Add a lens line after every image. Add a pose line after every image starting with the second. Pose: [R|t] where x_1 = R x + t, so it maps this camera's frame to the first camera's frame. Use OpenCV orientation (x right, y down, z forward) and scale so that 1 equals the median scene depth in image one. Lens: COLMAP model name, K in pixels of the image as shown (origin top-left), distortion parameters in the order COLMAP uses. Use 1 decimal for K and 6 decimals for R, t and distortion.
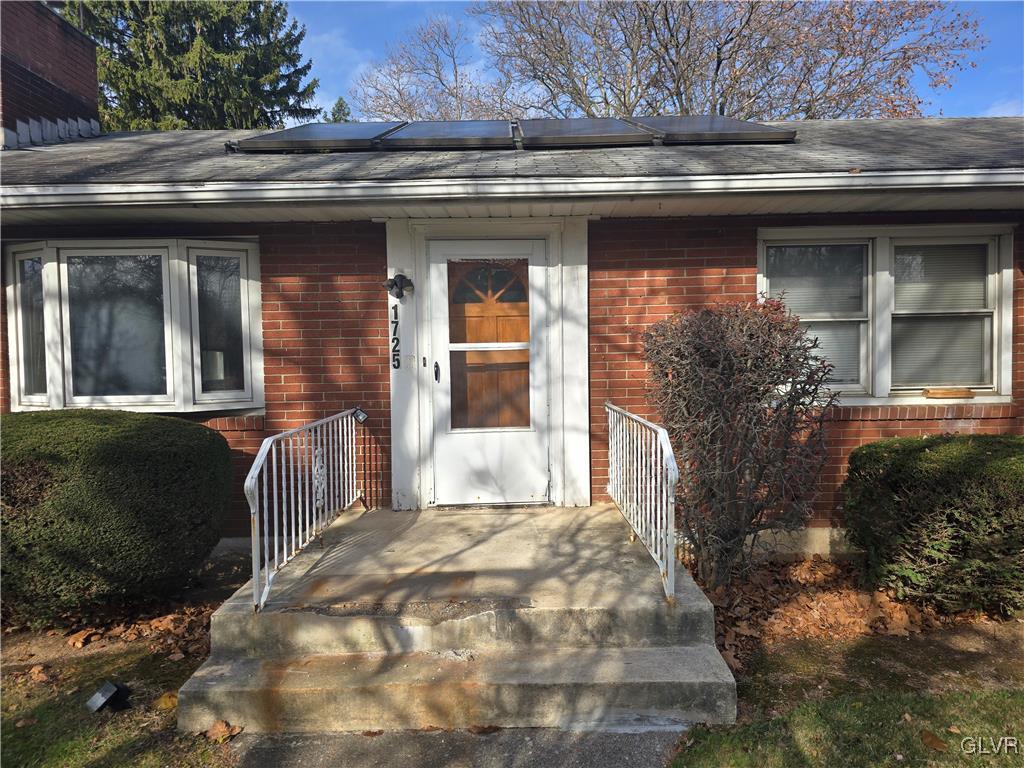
lens RADIAL K [[714.6, 0, 531.9], [0, 714.6, 401.4], [0, 0, 1]] dist [0.103122, -0.131690]
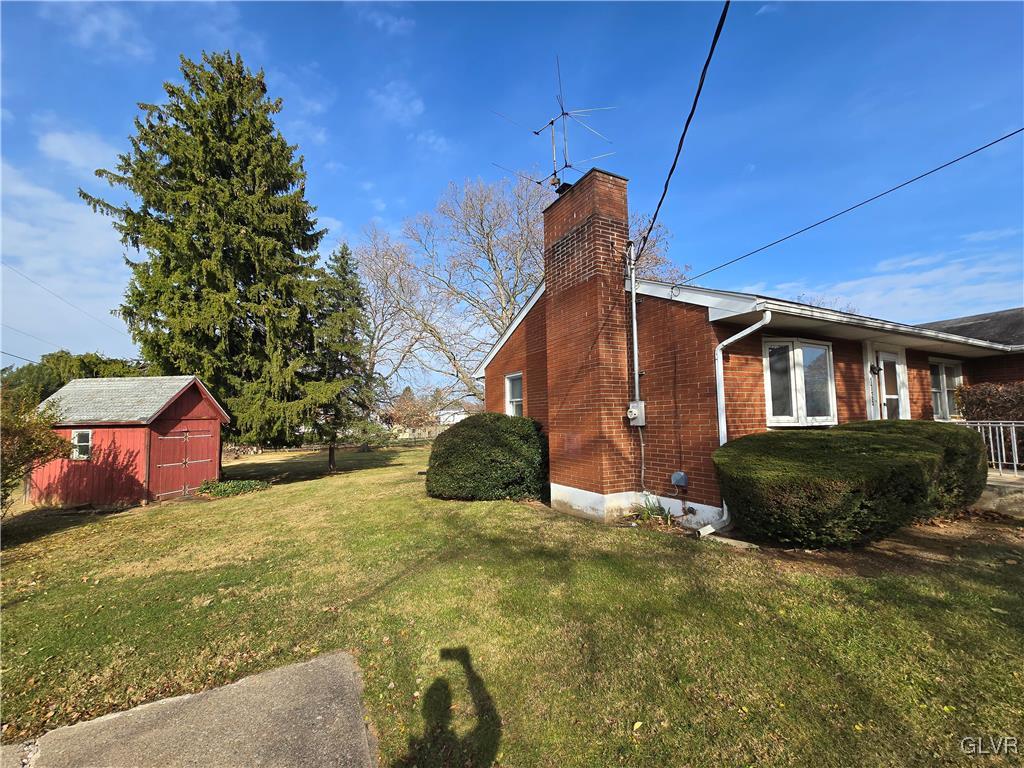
lens RADIAL K [[425.0, 0, 514.2], [0, 425.0, 389.5], [0, 0, 1]] dist [-0.010080, 0.000007]
pose [[0.886046, 0.033562, 0.462380, -1.792571], [0.022844, 0.993004, -0.115853, 0.031842], [-0.463033, 0.113214, 0.879081, 0.346128]]
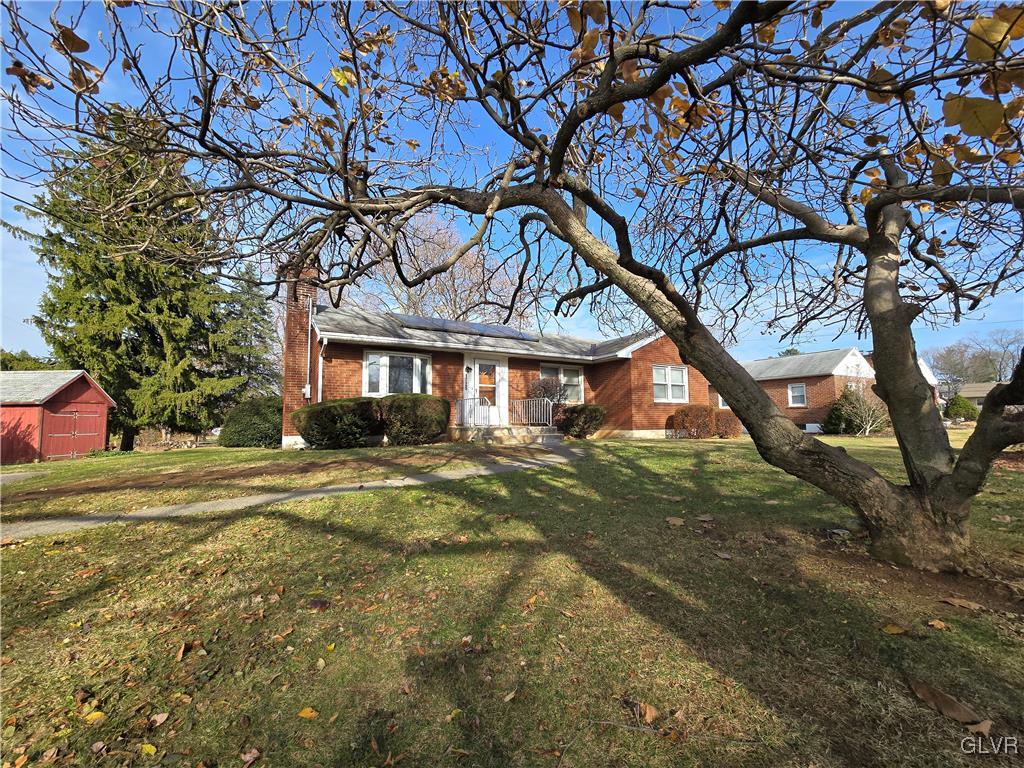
lens RADIAL K [[417.2, 0, 513.0], [0, 417.2, 387.8], [0, 0, 1]] dist [-0.002365, -0.000169]
pose [[0.855111, 0.049568, 0.516070, -1.135823], [0.019889, 0.991550, -0.128193, 0.237719], [-0.518064, 0.119883, 0.846899, -1.059187]]
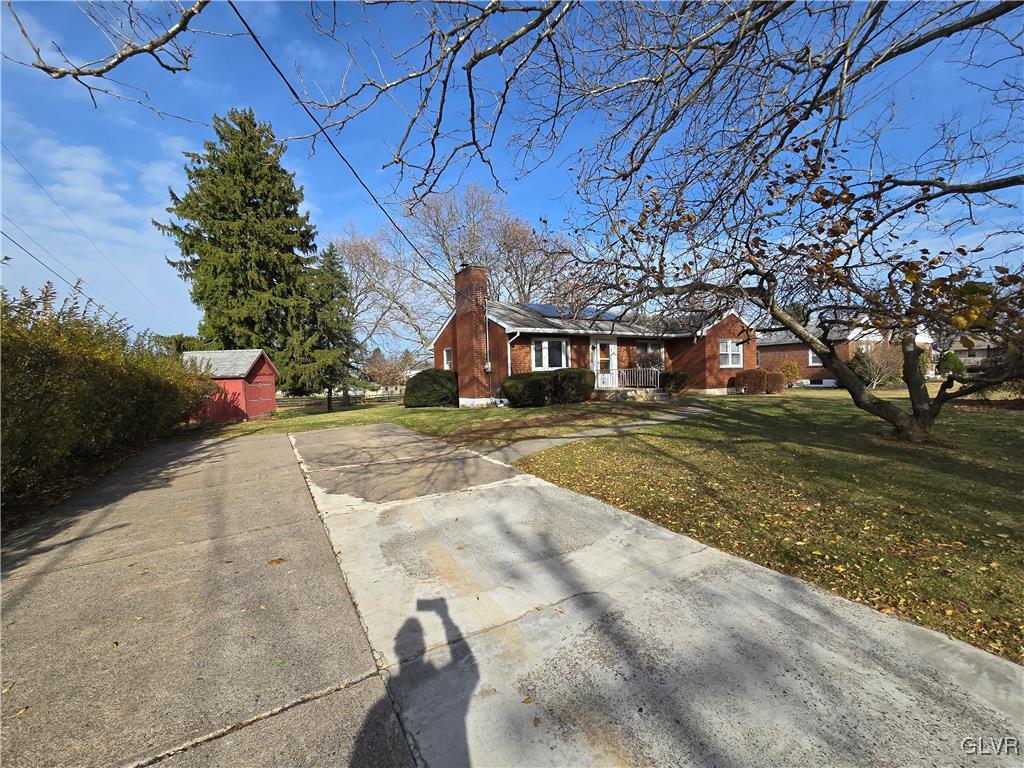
lens RADIAL K [[417.2, 0, 513.0], [0, 417.2, 387.8], [0, 0, 1]] dist [-0.002365, -0.000169]
pose [[0.851650, -0.021115, 0.523685, -2.333041], [0.038966, 0.998974, -0.023091, 0.190513], [-0.522660, 0.040071, 0.851599, -1.356554]]
